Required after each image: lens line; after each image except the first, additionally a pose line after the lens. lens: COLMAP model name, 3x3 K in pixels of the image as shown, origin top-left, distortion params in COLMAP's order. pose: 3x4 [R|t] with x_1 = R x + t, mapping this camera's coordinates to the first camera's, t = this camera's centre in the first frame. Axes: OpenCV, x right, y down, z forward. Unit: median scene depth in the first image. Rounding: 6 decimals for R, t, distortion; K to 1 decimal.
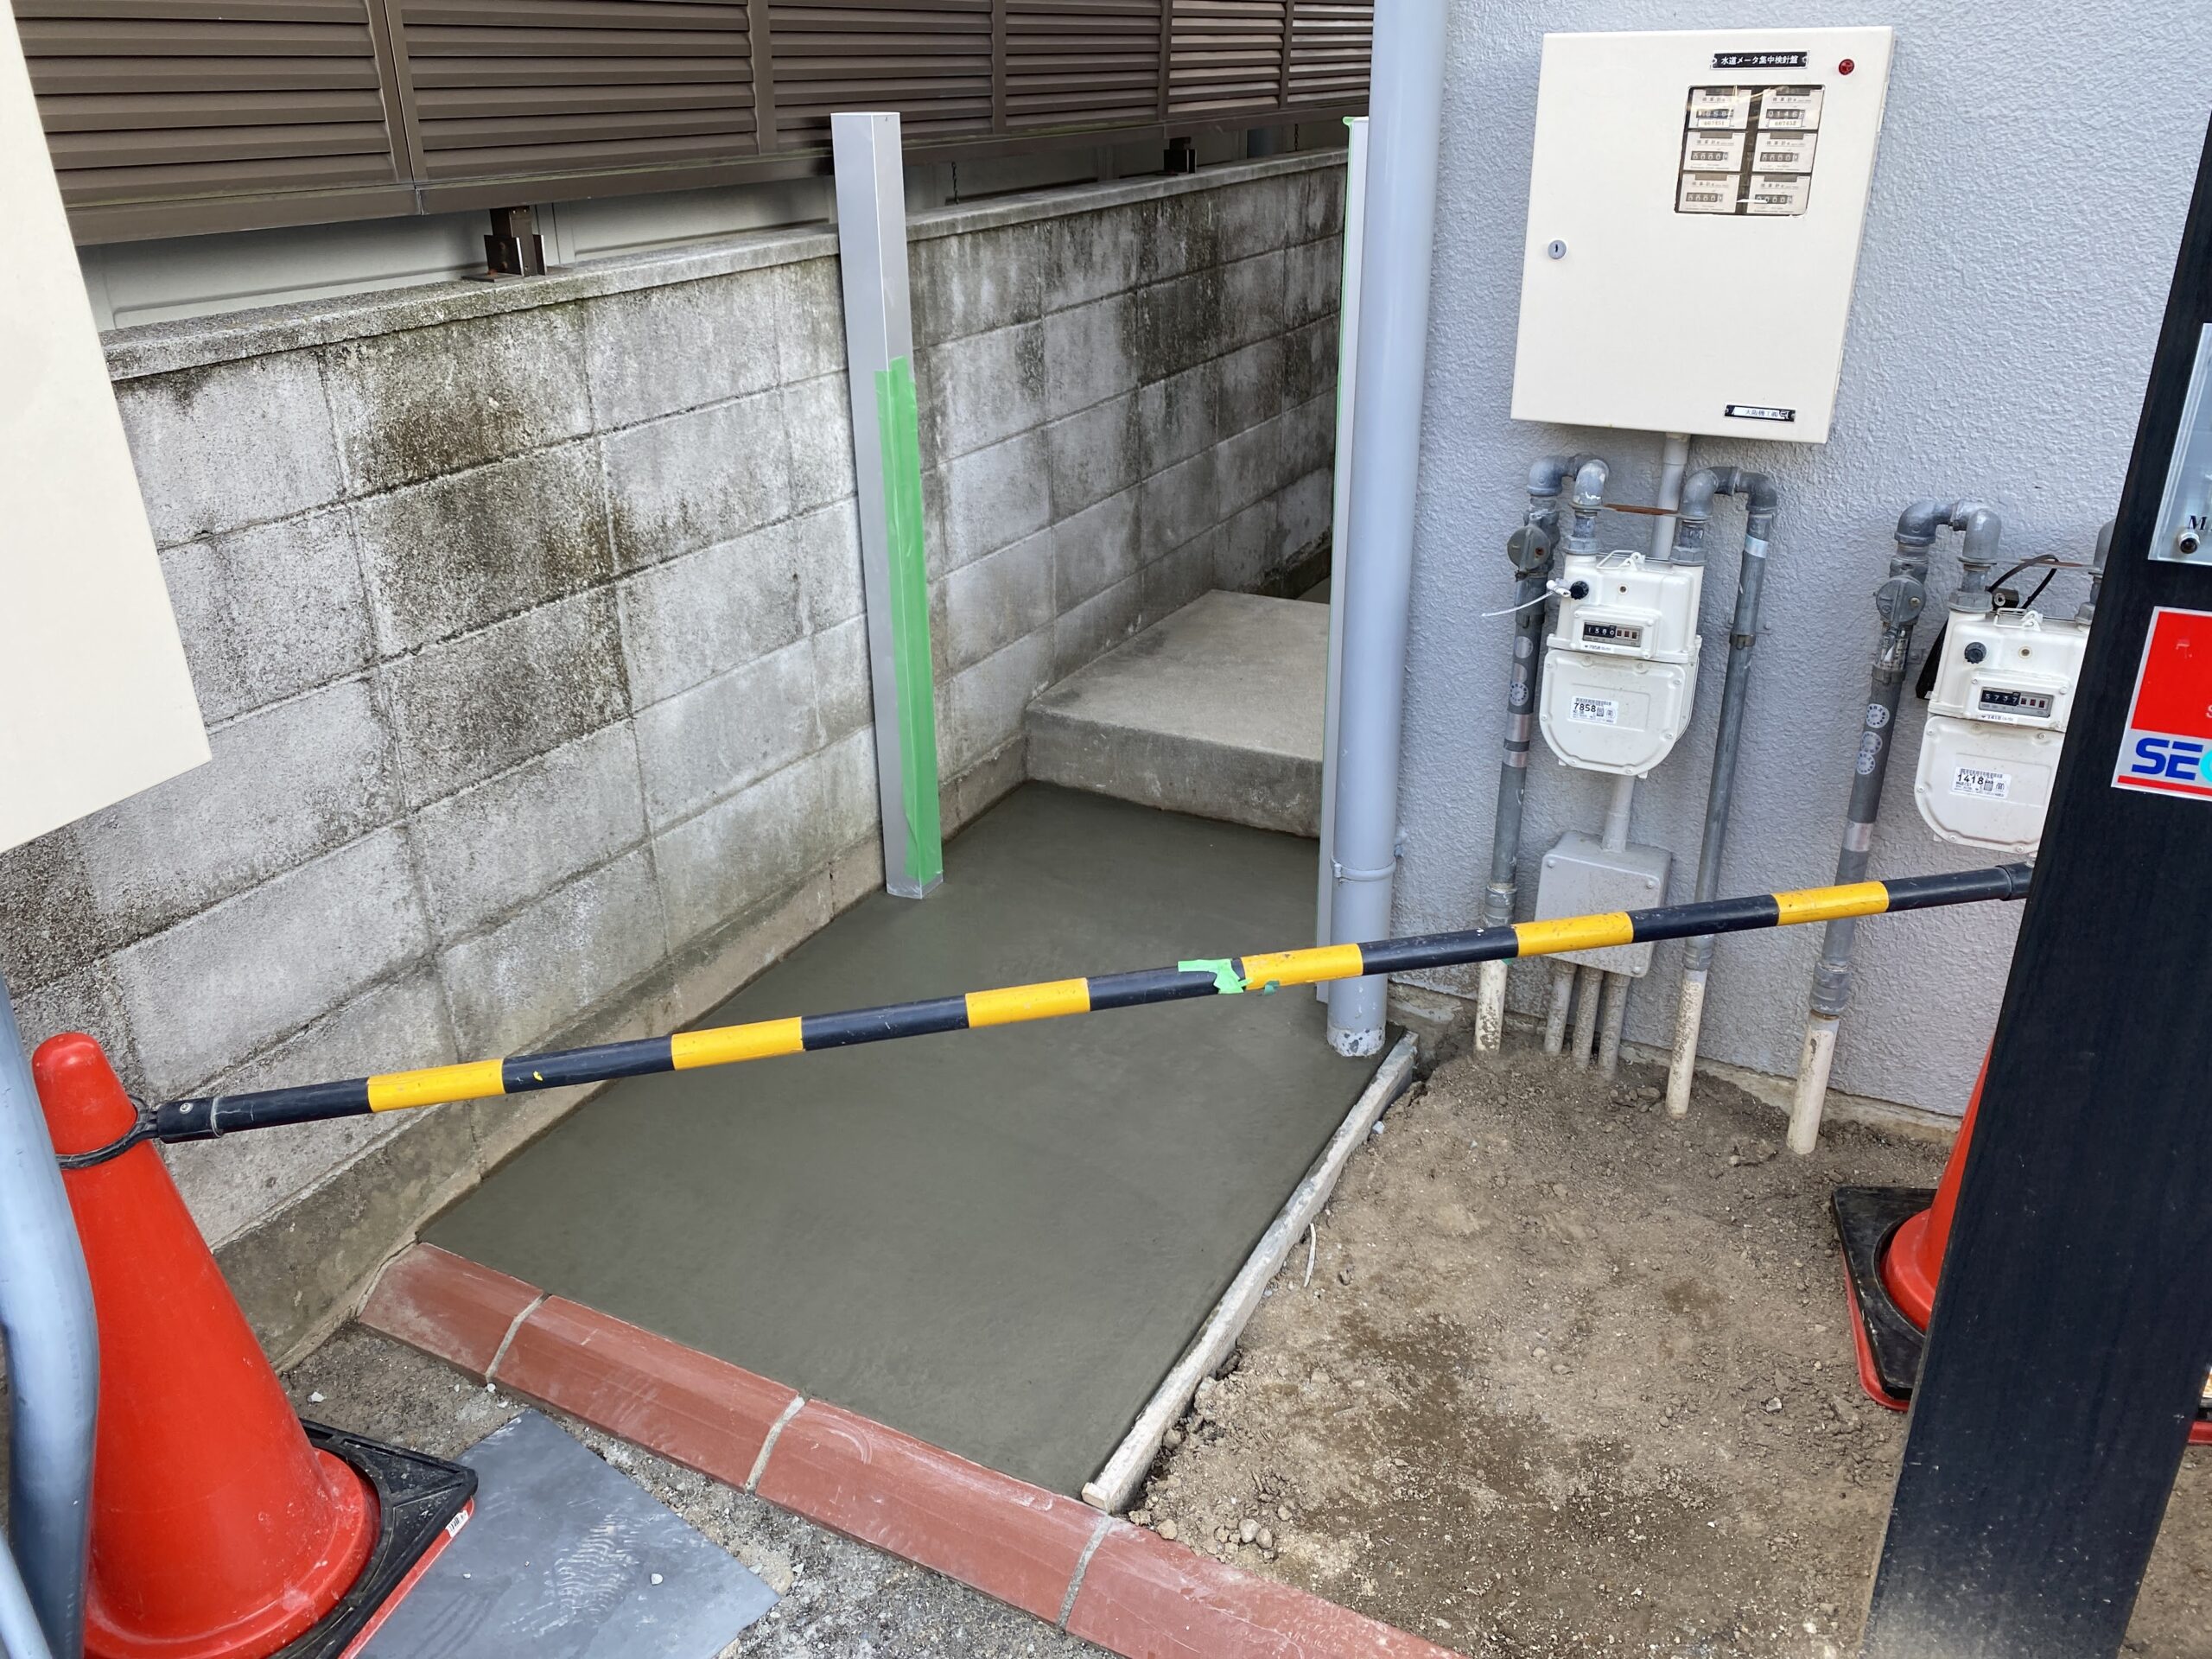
lens RADIAL K [[1696.5, 0, 1117.0], [0, 1696.5, 801.6], [0, 0, 1]] dist [0.078428, -0.135223]
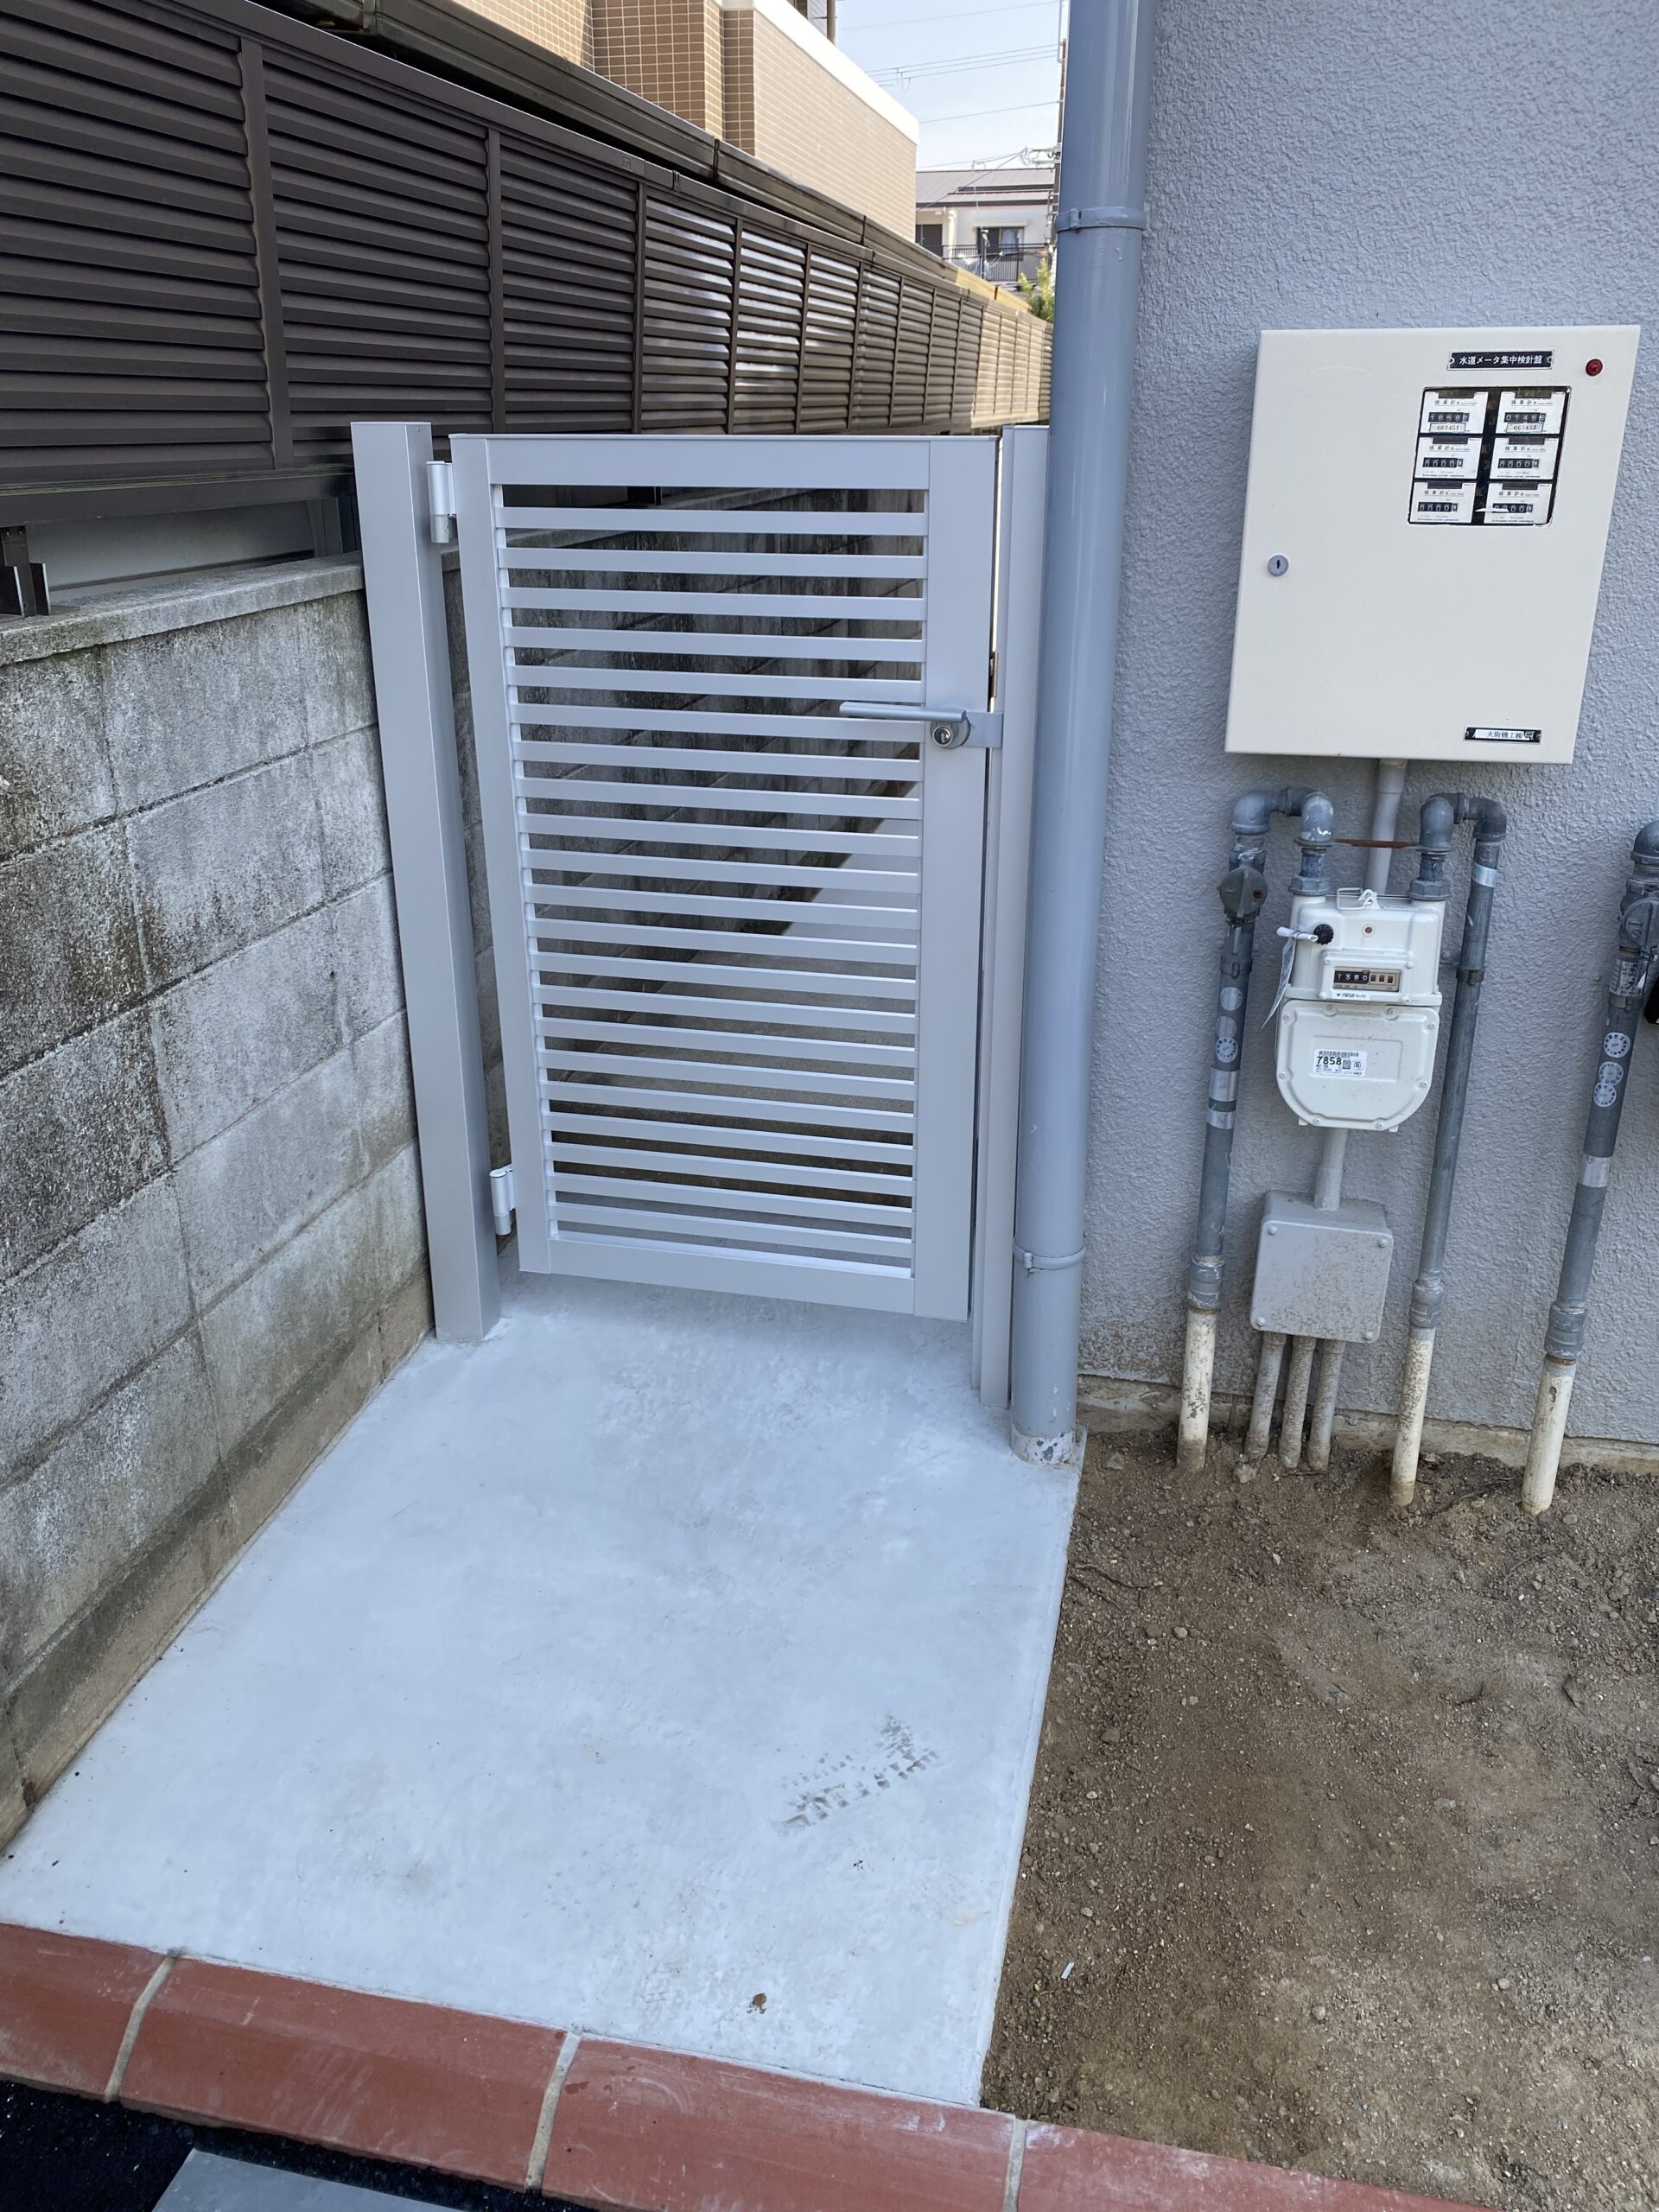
lens RADIAL K [[1694.4, 0, 834.9], [0, 1694.4, 1069.5], [0, 0, 1]] dist [0.023962, -0.011434]
pose [[0.963739, -0.085657, 0.252725, -0.187104], [0.096683, 0.994816, -0.031512, -0.042046], [-0.248716, 0.054803, 0.967025, 0.166817]]
